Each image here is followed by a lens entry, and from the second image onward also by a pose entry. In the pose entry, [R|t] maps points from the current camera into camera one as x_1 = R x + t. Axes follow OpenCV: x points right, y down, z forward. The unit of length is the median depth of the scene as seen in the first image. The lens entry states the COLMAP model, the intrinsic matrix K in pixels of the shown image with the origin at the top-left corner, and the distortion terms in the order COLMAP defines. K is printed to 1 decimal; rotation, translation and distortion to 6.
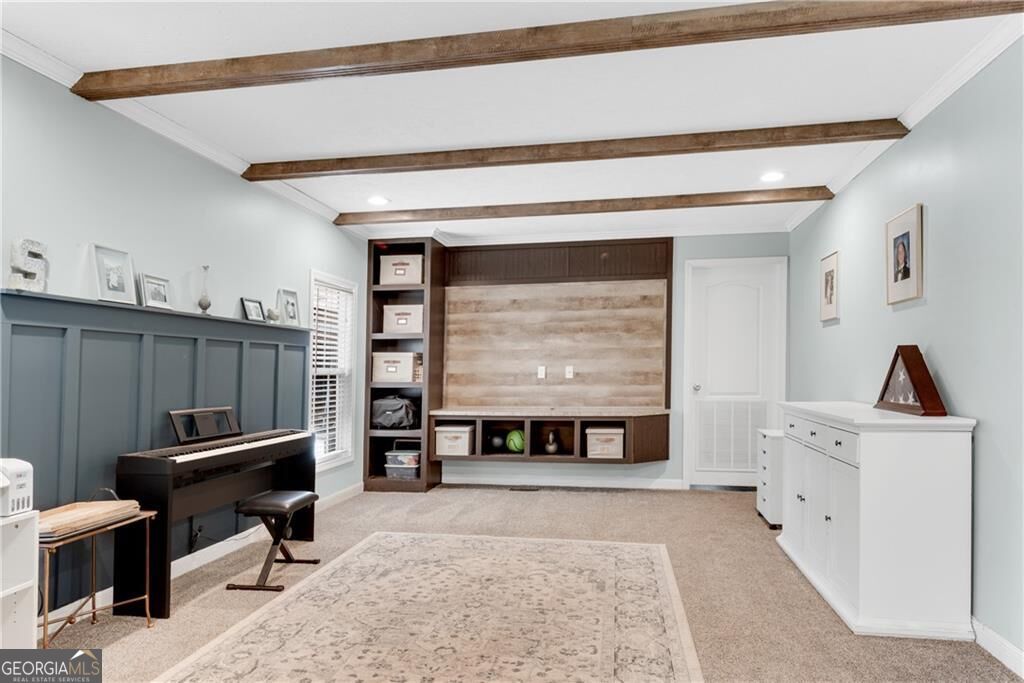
lens RADIAL K [[655.7, 0, 499.5], [0, 655.7, 373.0], [0, 0, 1]] dist [0.039181, -0.001619]
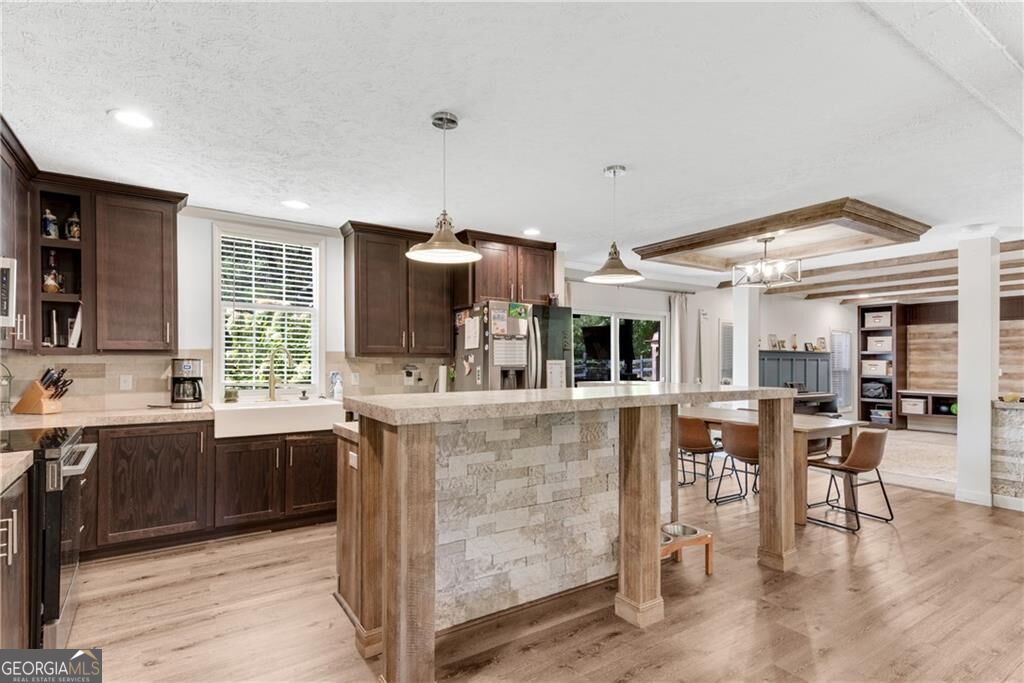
lens RADIAL K [[512.9, 0, 504.1], [0, 512.9, 334.8], [0, 0, 1]] dist [0.018104, 0.000533]
pose [[0.704834, -0.028323, -0.708807, 0.172121], [-0.011146, 0.998637, -0.050987, -0.016142], [0.709285, 0.043838, 0.703557, -0.956971]]
